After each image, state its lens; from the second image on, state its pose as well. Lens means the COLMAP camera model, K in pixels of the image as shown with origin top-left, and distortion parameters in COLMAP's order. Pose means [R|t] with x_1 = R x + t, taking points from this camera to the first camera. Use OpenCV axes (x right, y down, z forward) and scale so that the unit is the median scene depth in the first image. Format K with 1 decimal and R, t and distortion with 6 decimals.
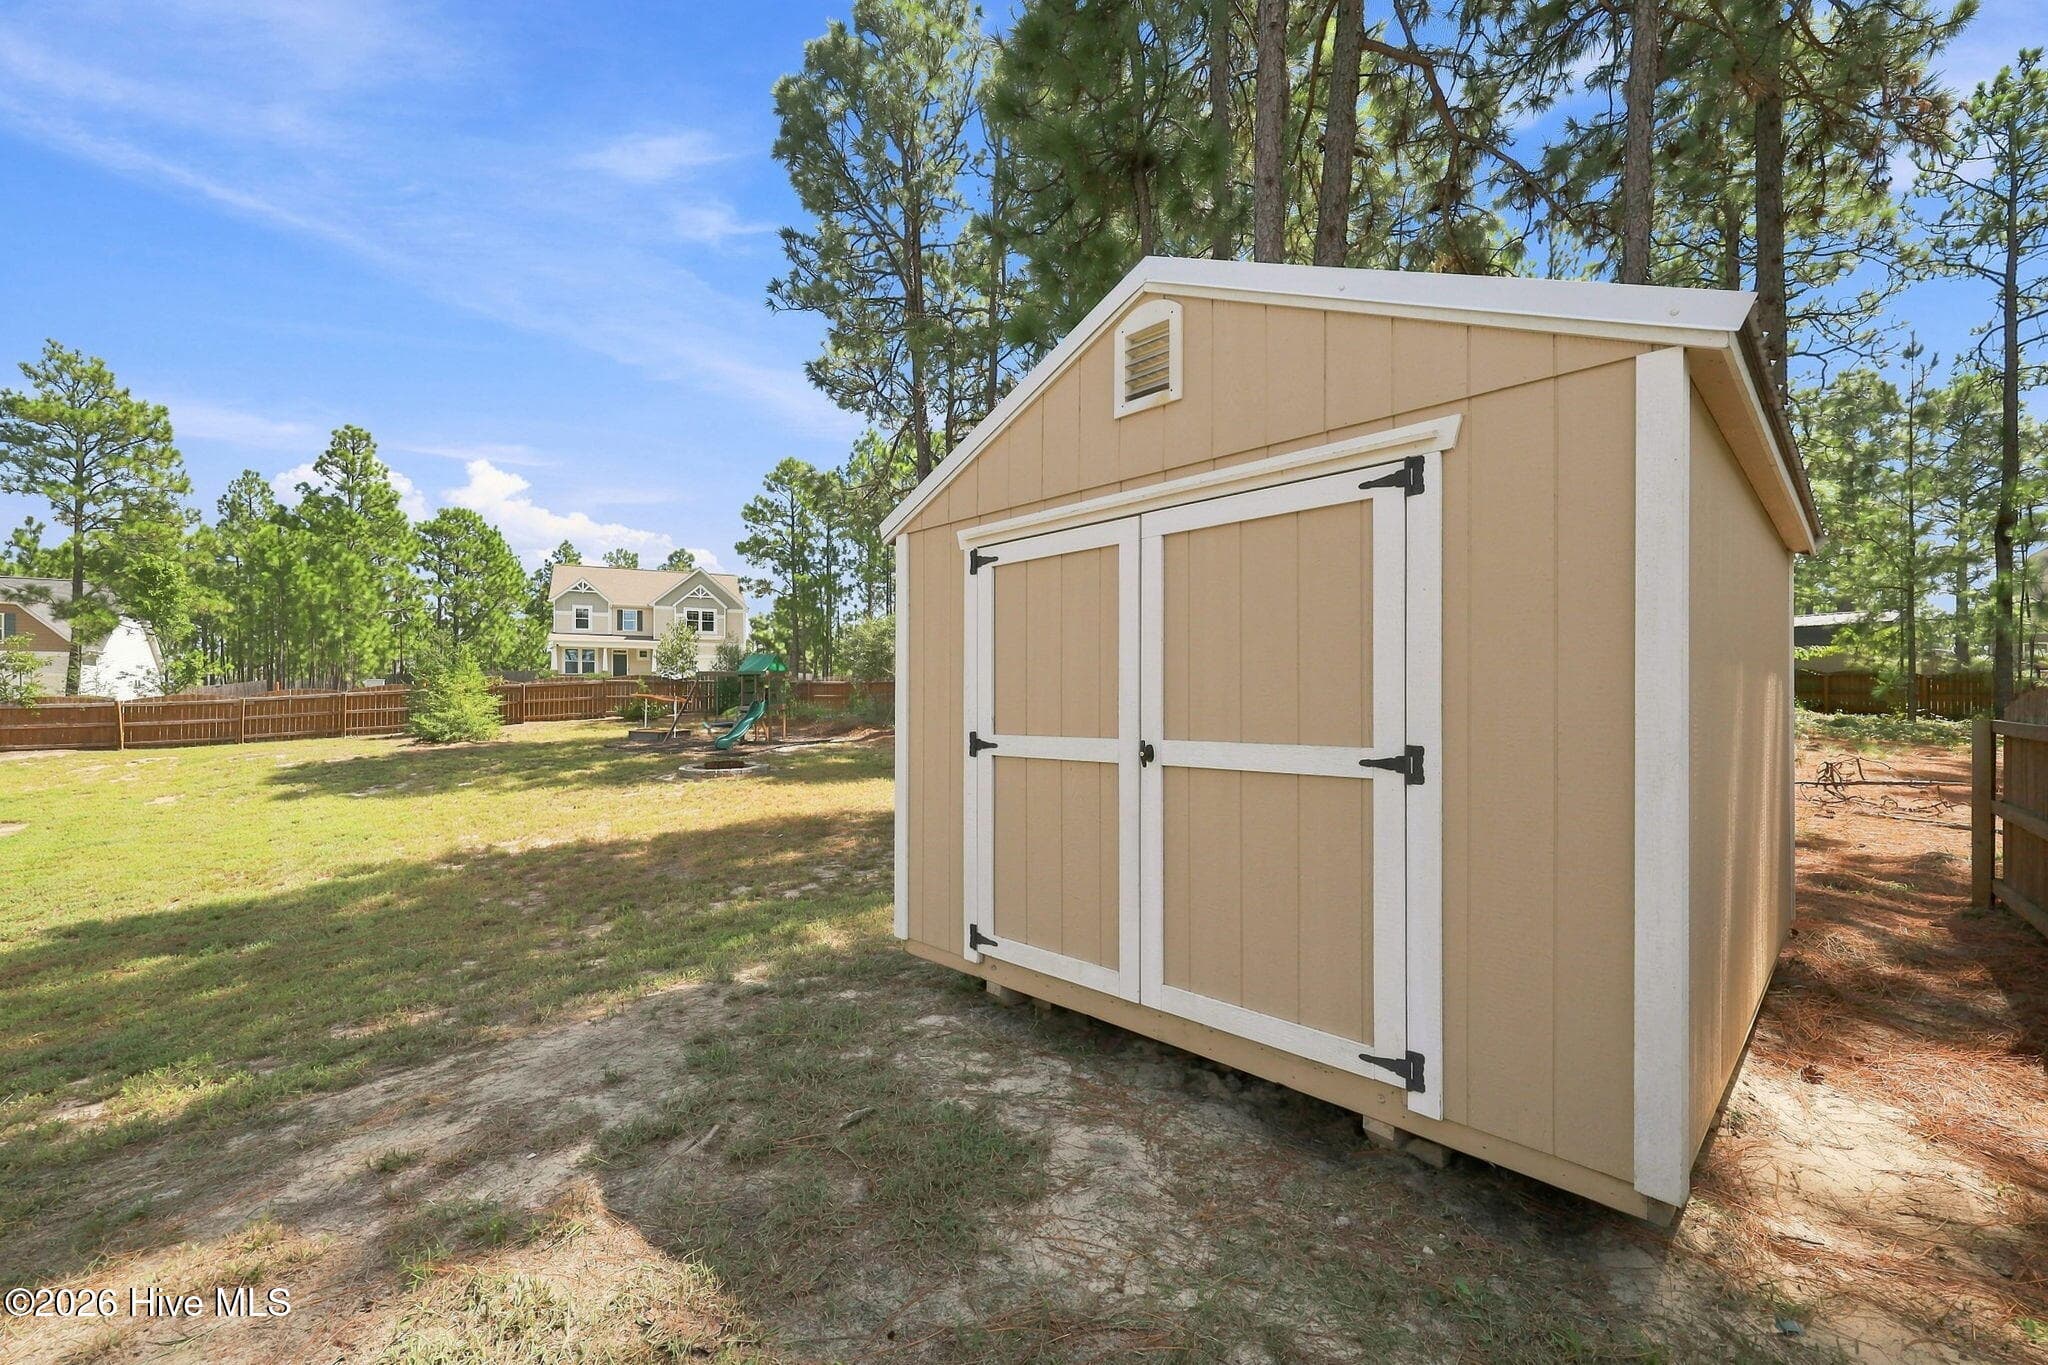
lens RADIAL K [[822.9, 0, 1014.1], [0, 822.9, 702.6], [0, 0, 1]] dist [-0.005942, 0.000863]
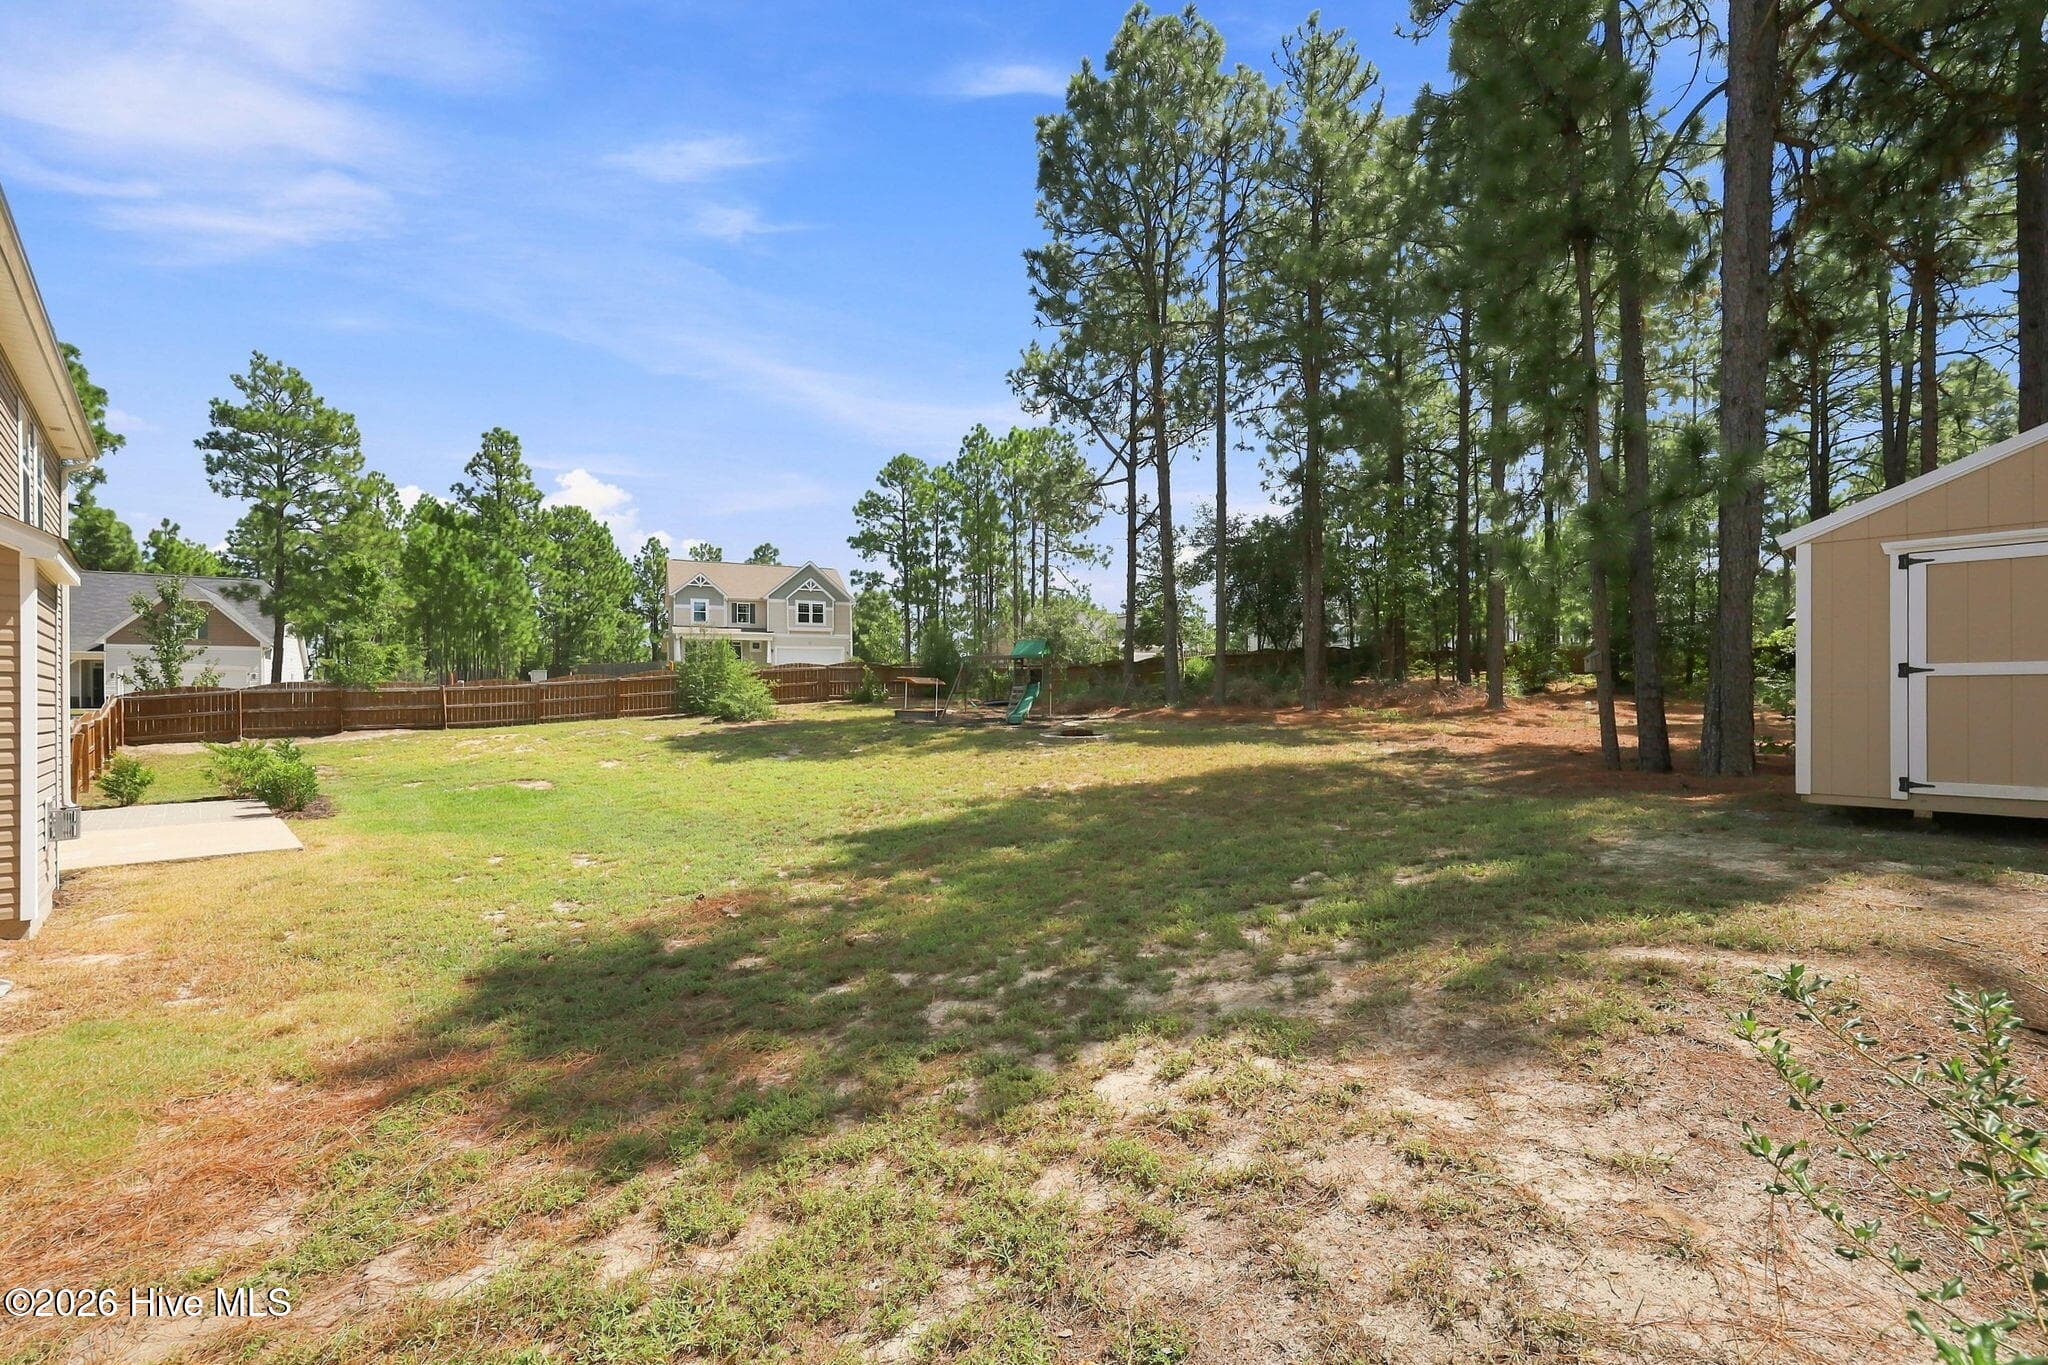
lens RADIAL K [[822.9, 0, 1027.9], [0, 822.9, 694.6], [0, 0, 1]] dist [-0.005942, 0.000863]
pose [[0.999969, -0.007300, -0.002904, -0.125242], [0.007304, 0.999973, 0.001096, 0.005869], [0.002896, -0.001117, 0.999995, -0.046463]]
